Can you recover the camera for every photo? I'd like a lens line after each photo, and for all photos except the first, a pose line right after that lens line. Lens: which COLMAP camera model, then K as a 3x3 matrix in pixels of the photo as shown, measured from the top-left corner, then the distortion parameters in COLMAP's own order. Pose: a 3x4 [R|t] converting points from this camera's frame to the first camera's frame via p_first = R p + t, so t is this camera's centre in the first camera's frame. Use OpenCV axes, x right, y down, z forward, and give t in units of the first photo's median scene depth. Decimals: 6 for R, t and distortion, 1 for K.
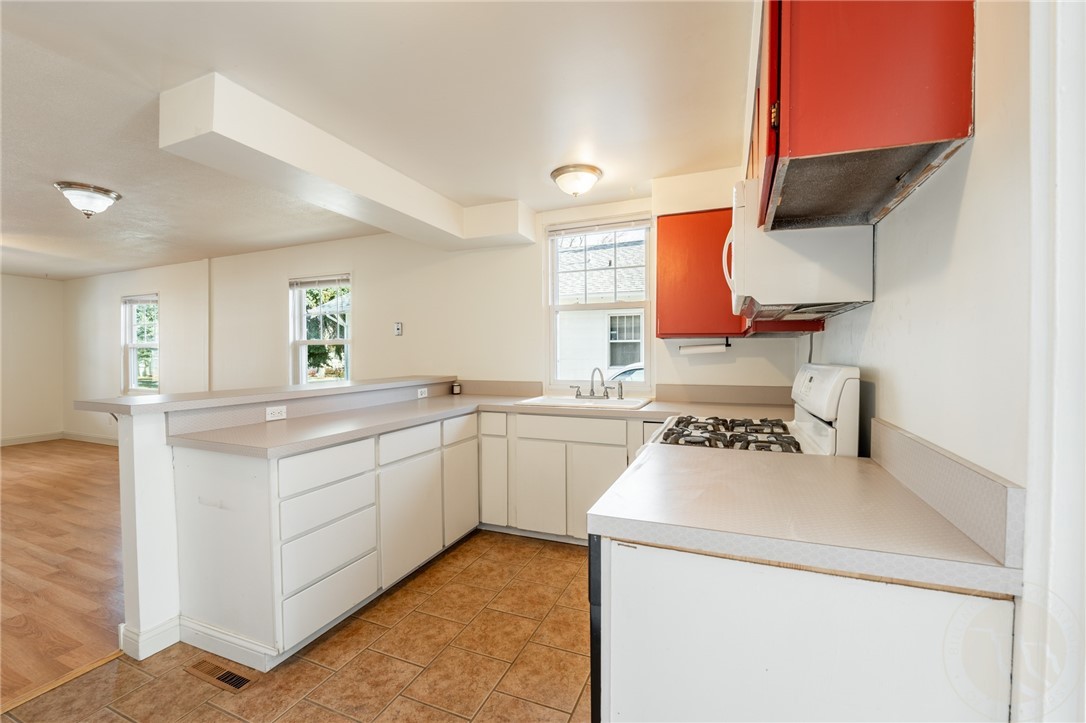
lens RADIAL K [[445.3, 0, 538.0], [0, 445.3, 363.2], [0, 0, 1]] dist [-0.019563, 0.000282]
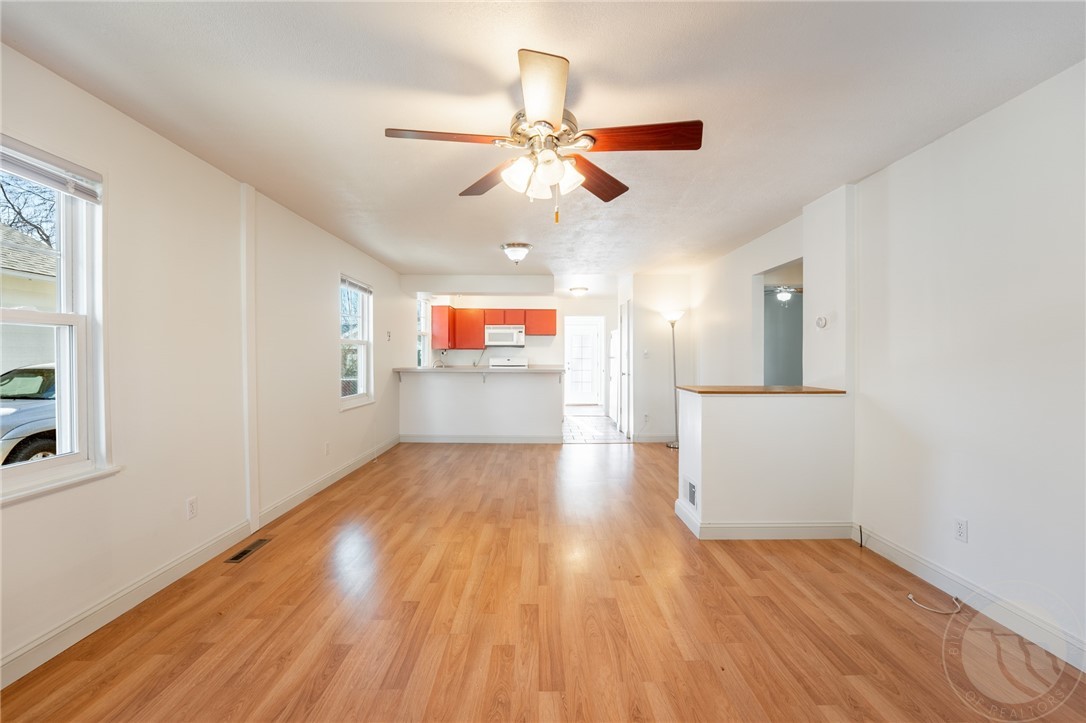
lens RADIAL K [[452.1, 0, 541.5], [0, 452.1, 361.0], [0, 0, 1]] dist [-0.023517, 0.000776]
pose [[-0.390316, -0.007508, 0.920650, -2.292565], [0.019362, 0.999679, 0.016361, -0.014368], [-0.920478, 0.024211, -0.390045, 1.396667]]
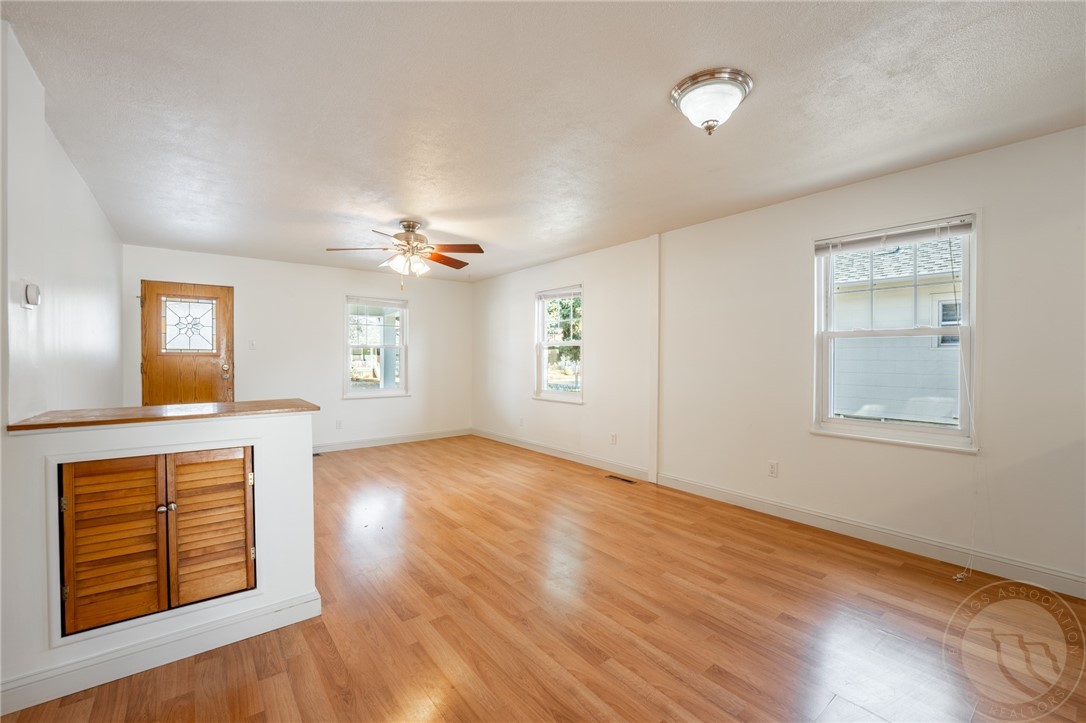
lens RADIAL K [[452.1, 0, 541.5], [0, 452.1, 361.0], [0, 0, 1]] dist [-0.023517, 0.000776]
pose [[0.870318, 0.007128, -0.492439, -0.834809], [-0.010738, 0.999932, -0.004503, 0.001341], [0.492374, 0.009207, 0.870335, 0.282449]]
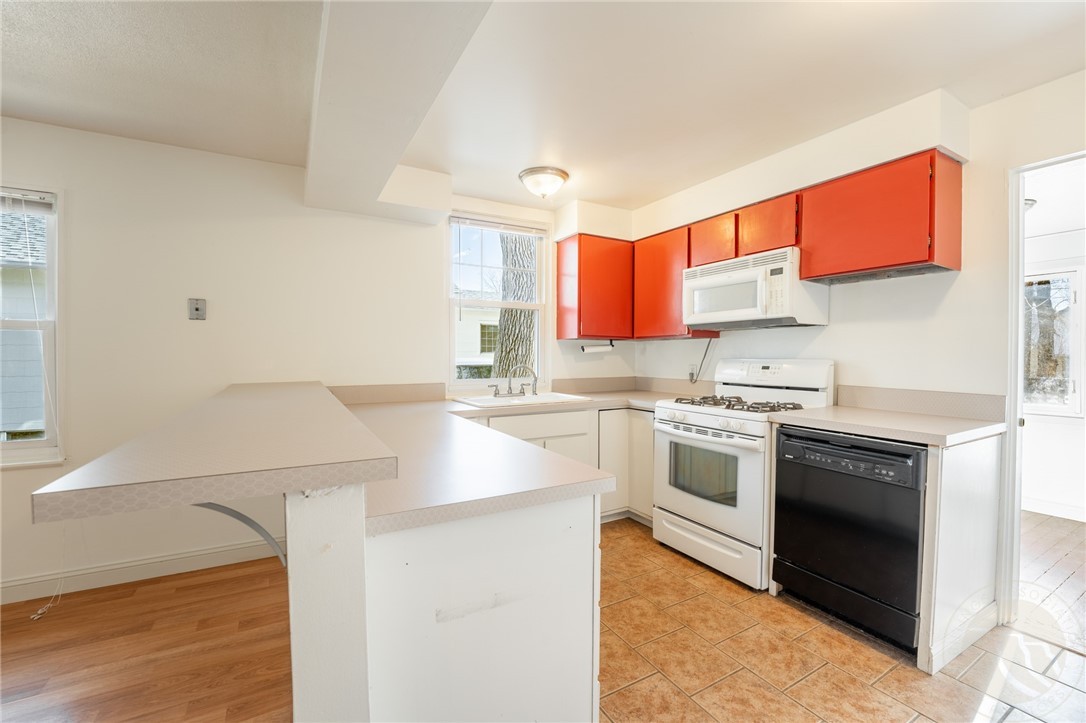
lens RADIAL K [[452.1, 0, 541.5], [0, 452.1, 361.0], [0, 0, 1]] dist [-0.023517, 0.000776]
pose [[0.611888, -0.007158, 0.790912, -0.636171], [0.013797, 0.999903, -0.001625, 0.002278], [-0.790824, 0.011907, 0.611927, 0.317890]]
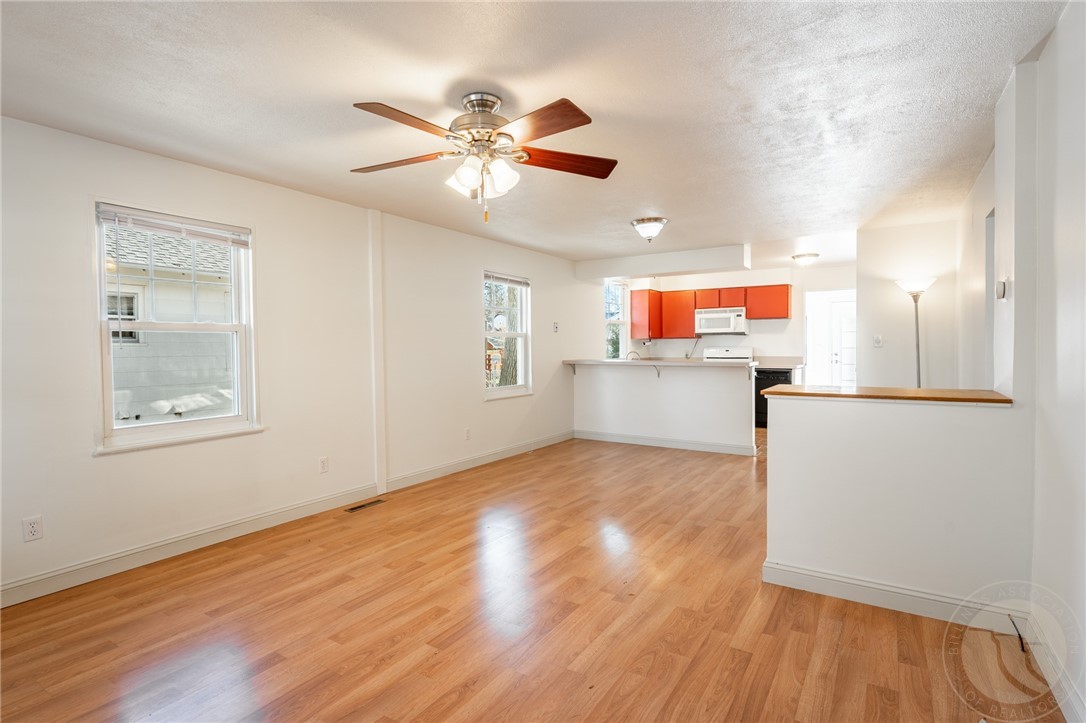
lens RADIAL K [[540.7, 0, 538.6], [0, 540.7, 358.3], [0, 0, 1]] dist [-0.003947, -0.001046]
pose [[0.182309, -0.018695, 0.983064, -2.478597], [0.030943, 0.999433, 0.013268, -0.005534], [-0.982754, 0.028000, 0.182784, 0.936865]]
